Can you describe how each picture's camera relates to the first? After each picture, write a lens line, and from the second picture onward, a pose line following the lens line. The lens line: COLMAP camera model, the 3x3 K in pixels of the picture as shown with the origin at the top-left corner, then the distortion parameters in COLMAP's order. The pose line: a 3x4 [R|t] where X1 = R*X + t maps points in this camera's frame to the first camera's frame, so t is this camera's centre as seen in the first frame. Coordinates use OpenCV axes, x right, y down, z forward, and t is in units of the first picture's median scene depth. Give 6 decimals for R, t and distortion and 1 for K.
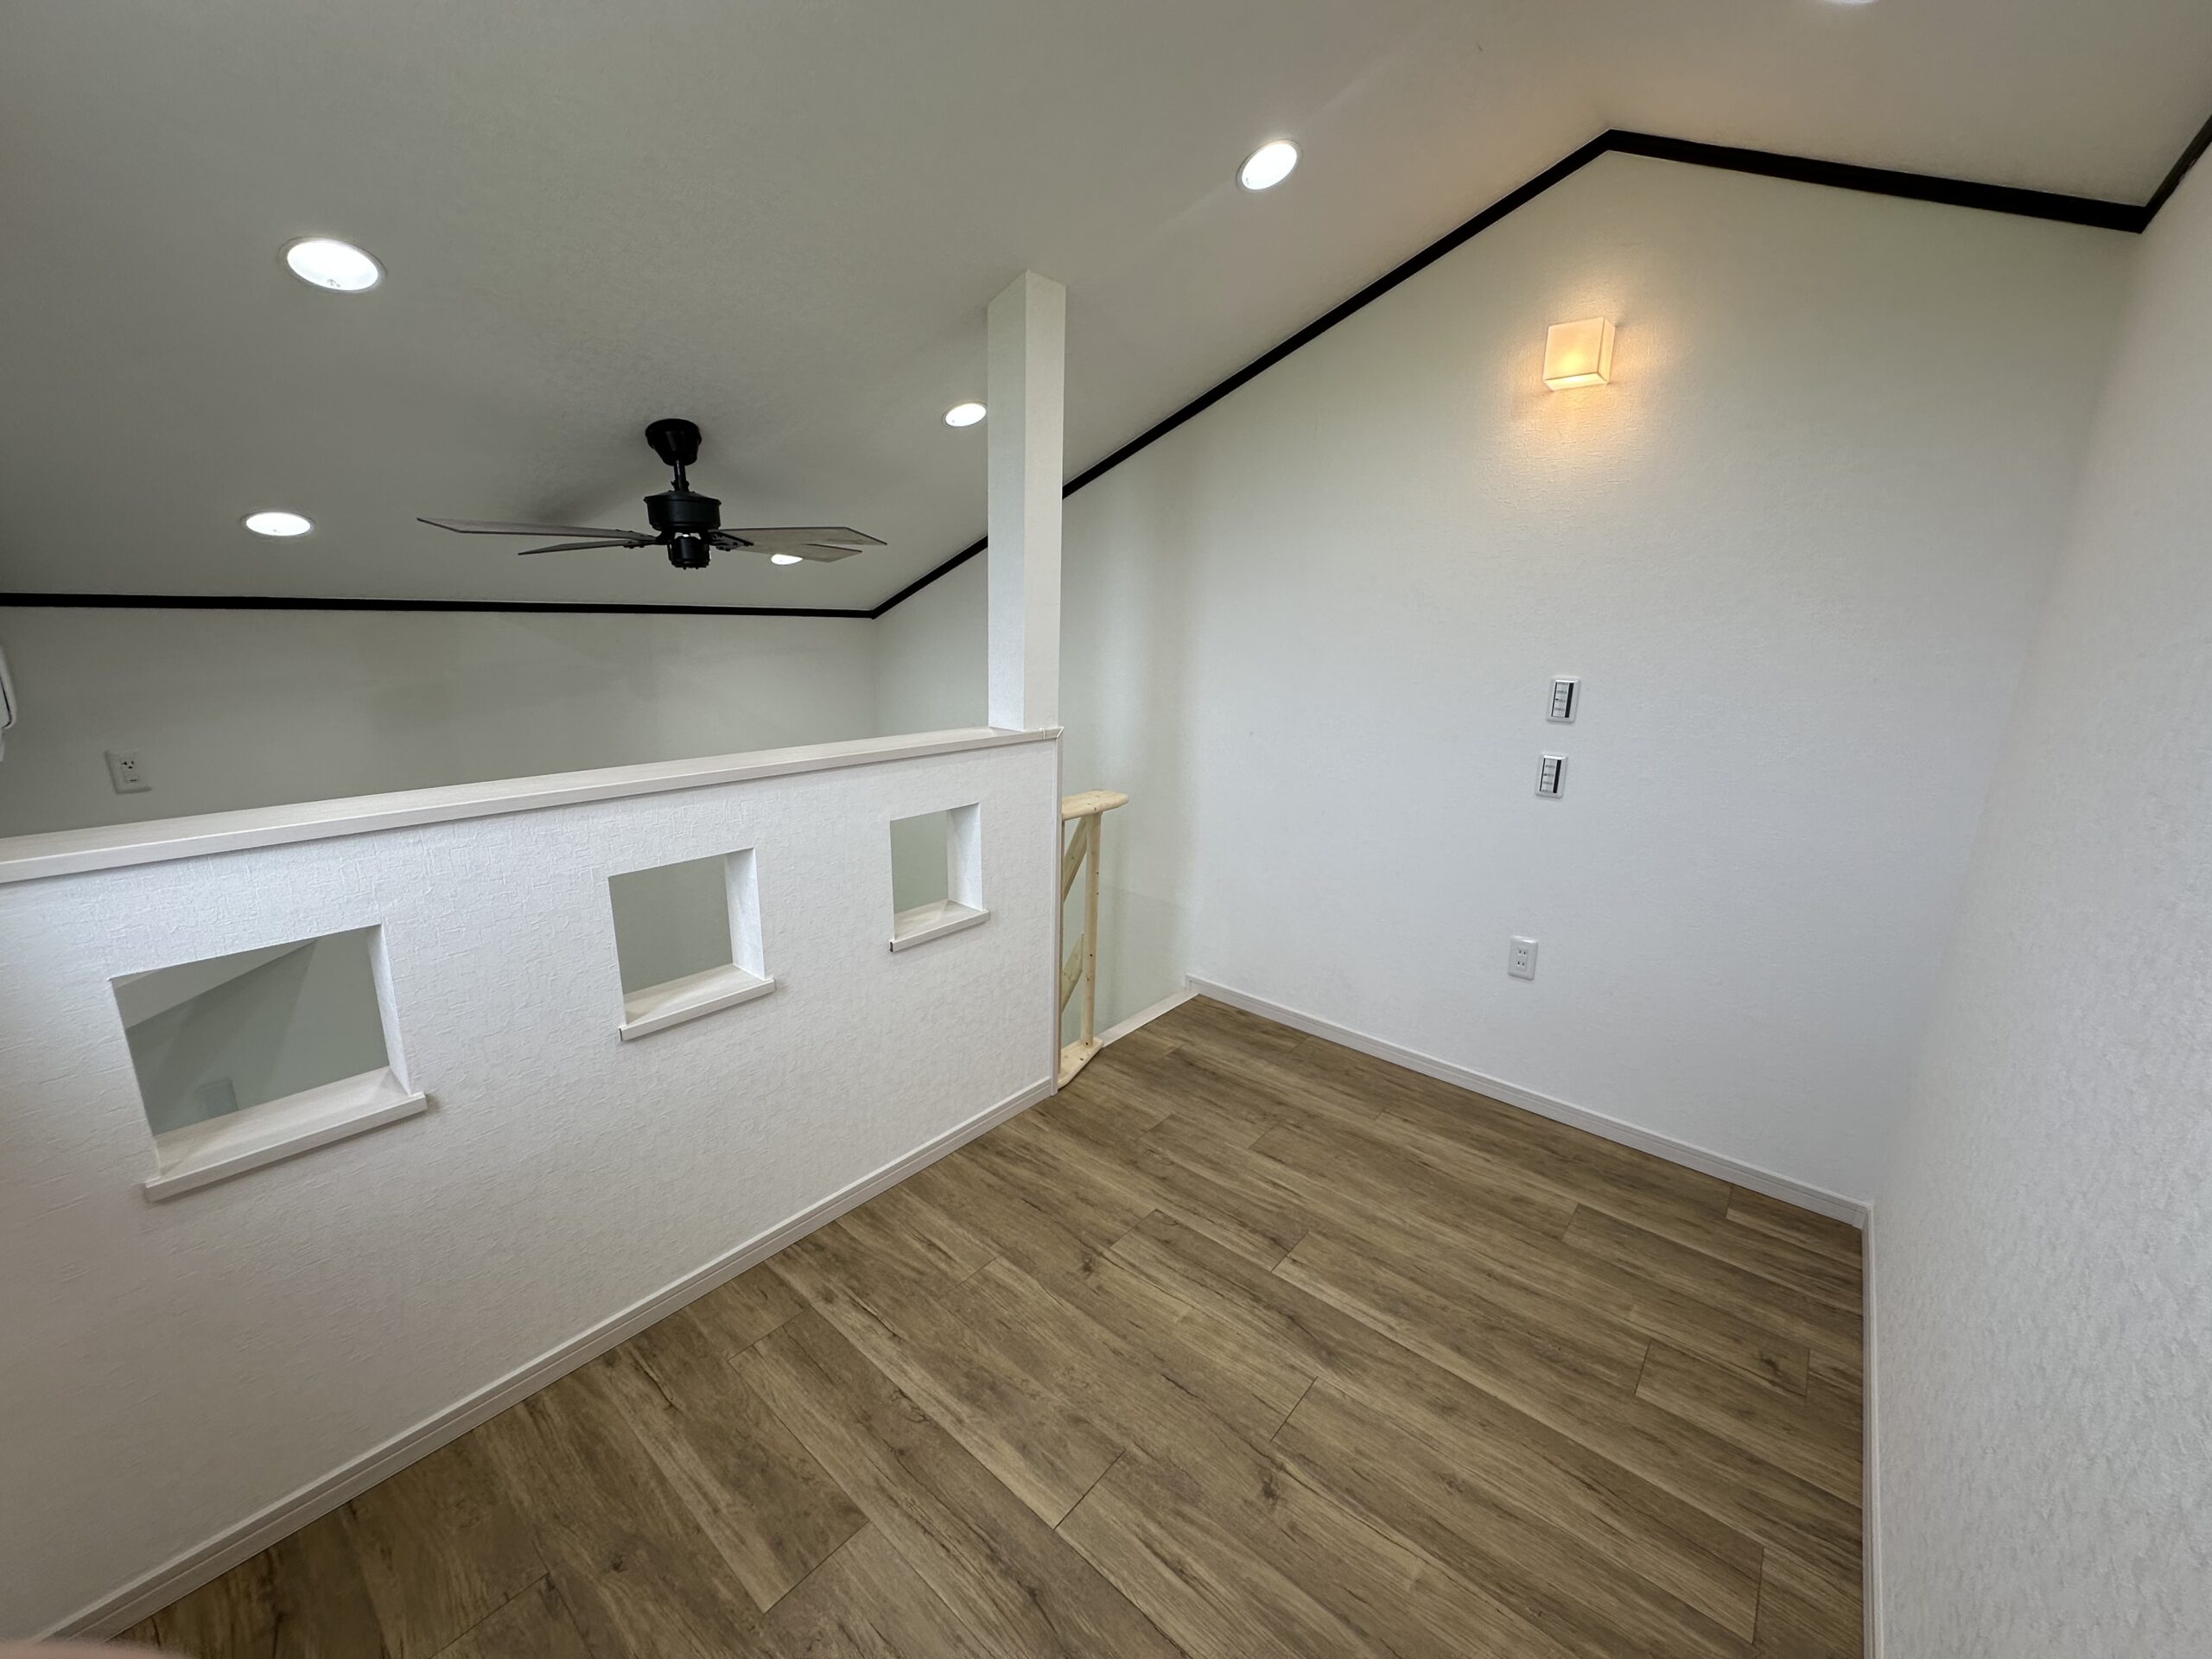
lens RADIAL K [[875.4, 0, 1109.3], [0, 875.4, 831.9], [0, 0, 1]] dist [-0.003494, 0.000706]
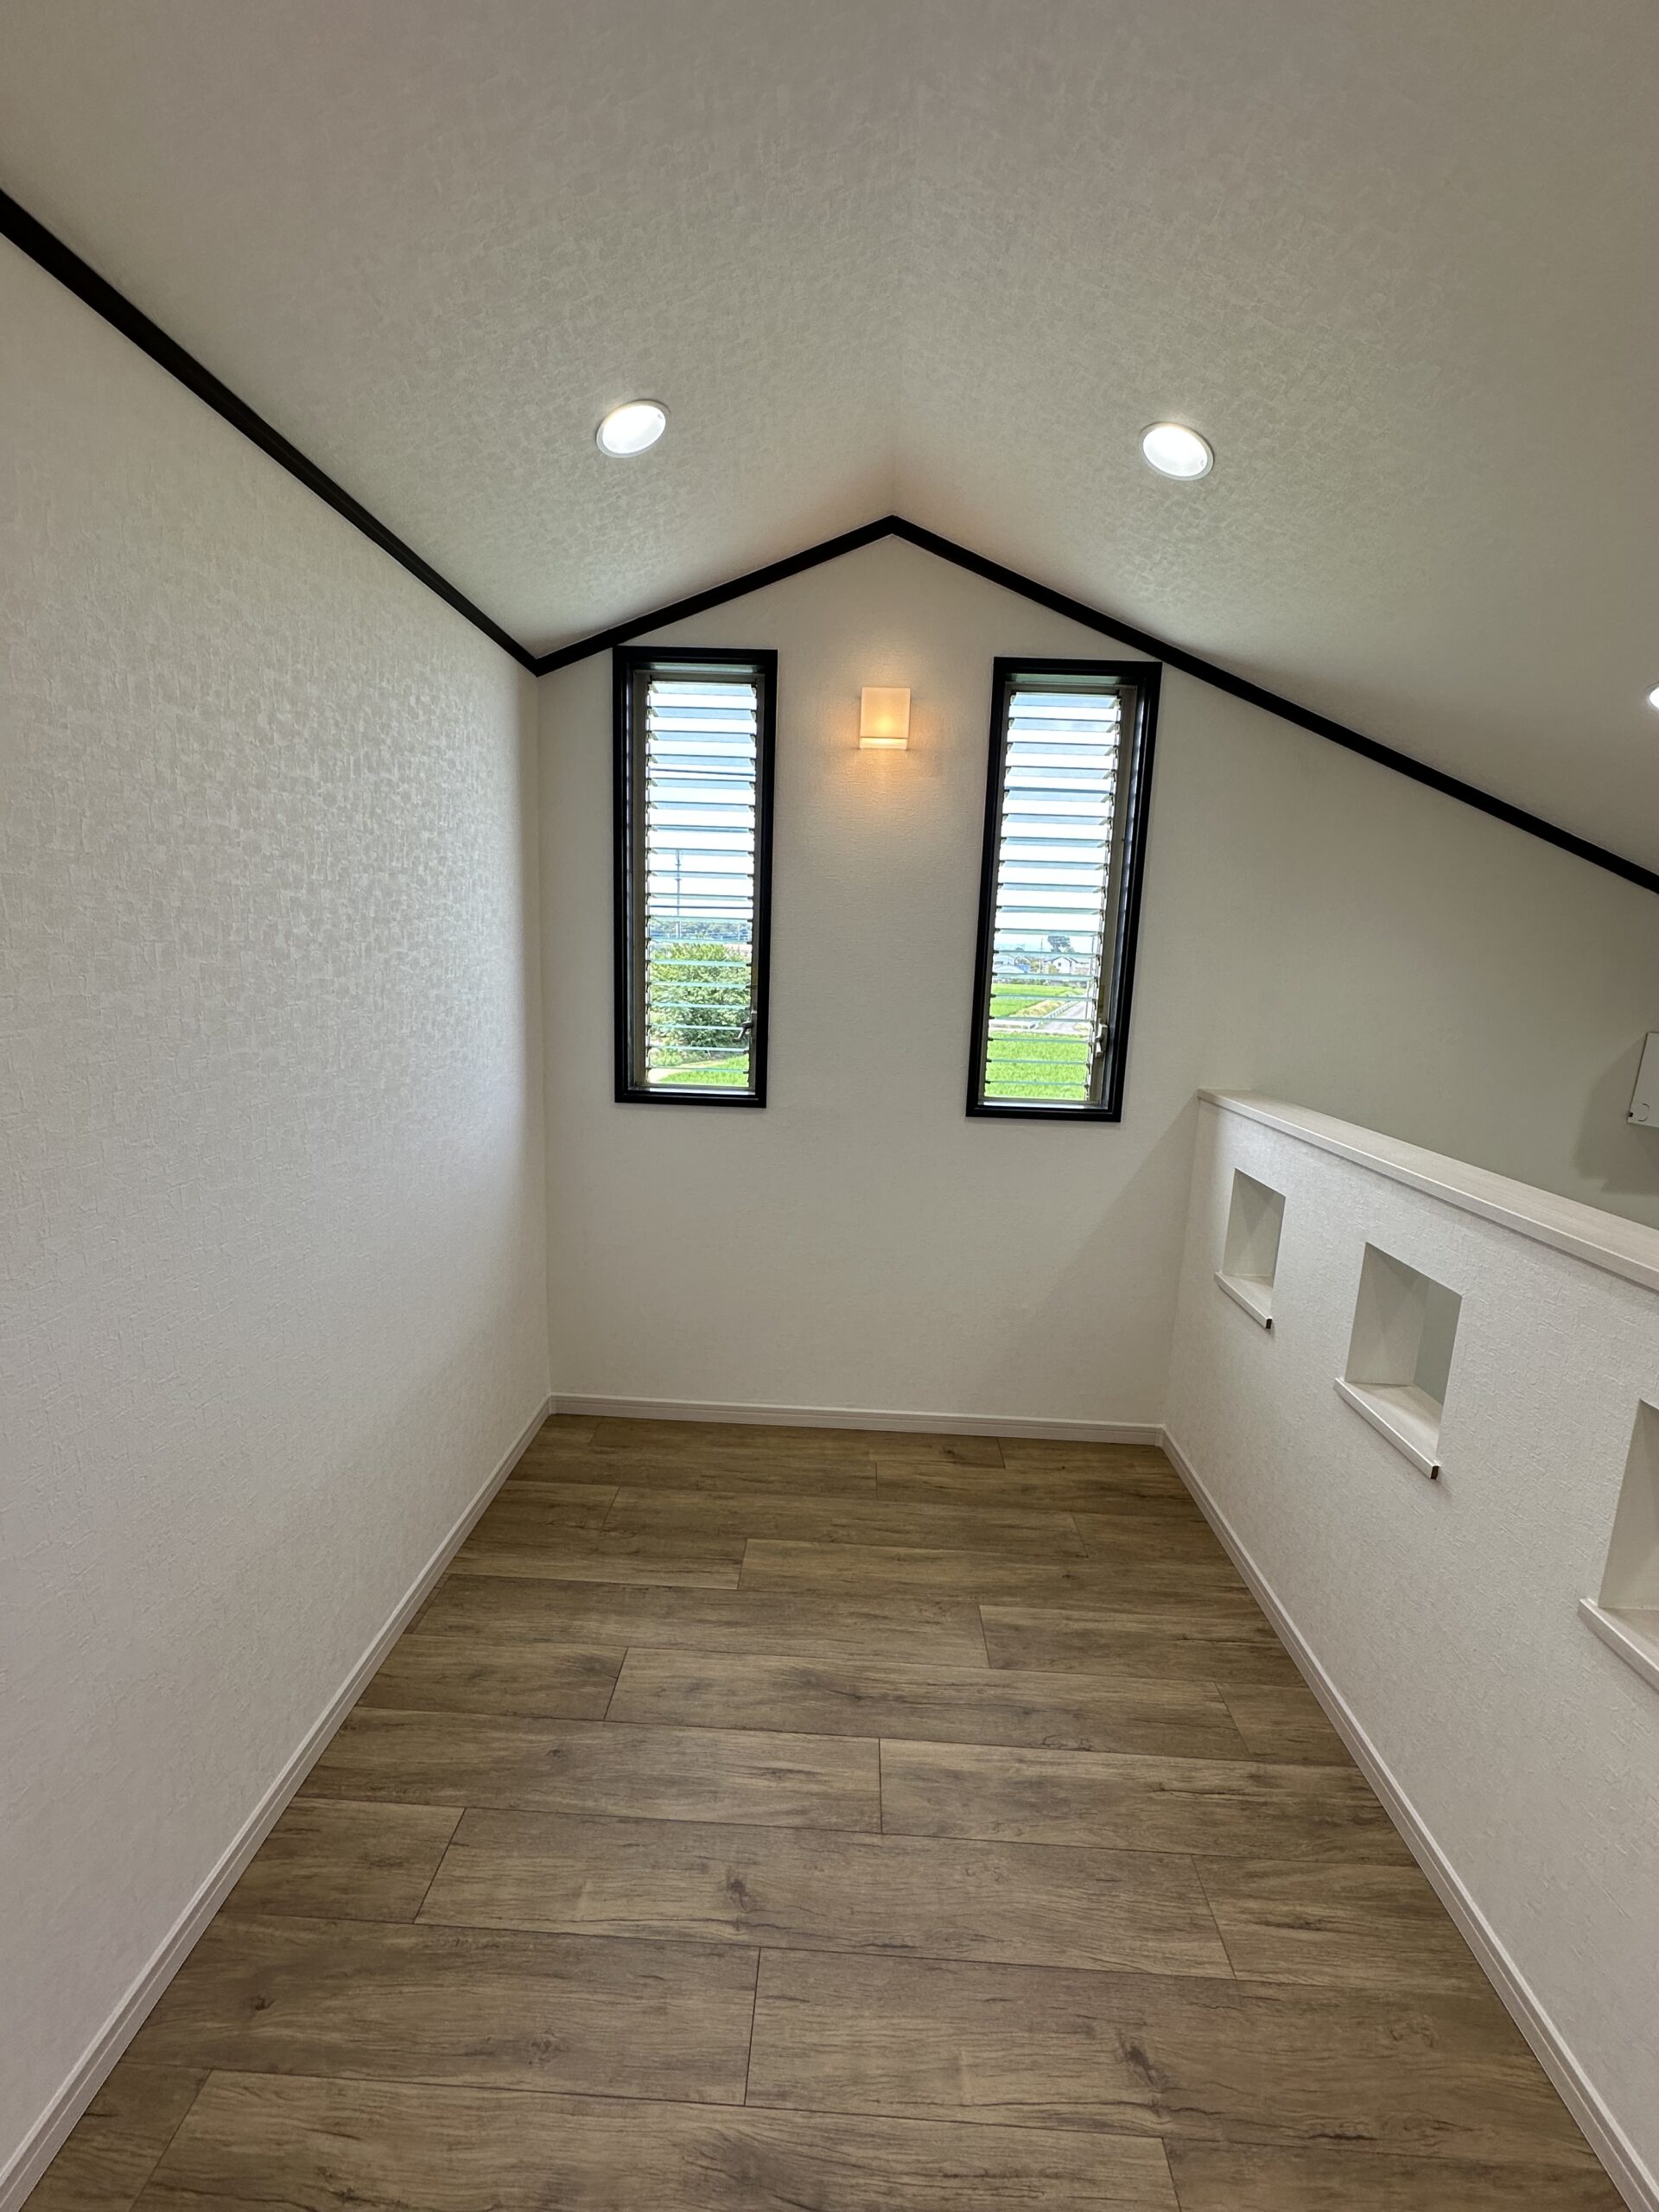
lens RADIAL K [[875.4, 0, 826.3], [0, 875.4, 1106.0], [0, 0, 1]] dist [-0.003494, 0.000706]
pose [[-0.788445, 0.052552, -0.612856, 0.618447], [-0.208521, 0.914511, 0.346682, -0.345828], [0.578682, 0.401133, -0.710084, 1.339860]]
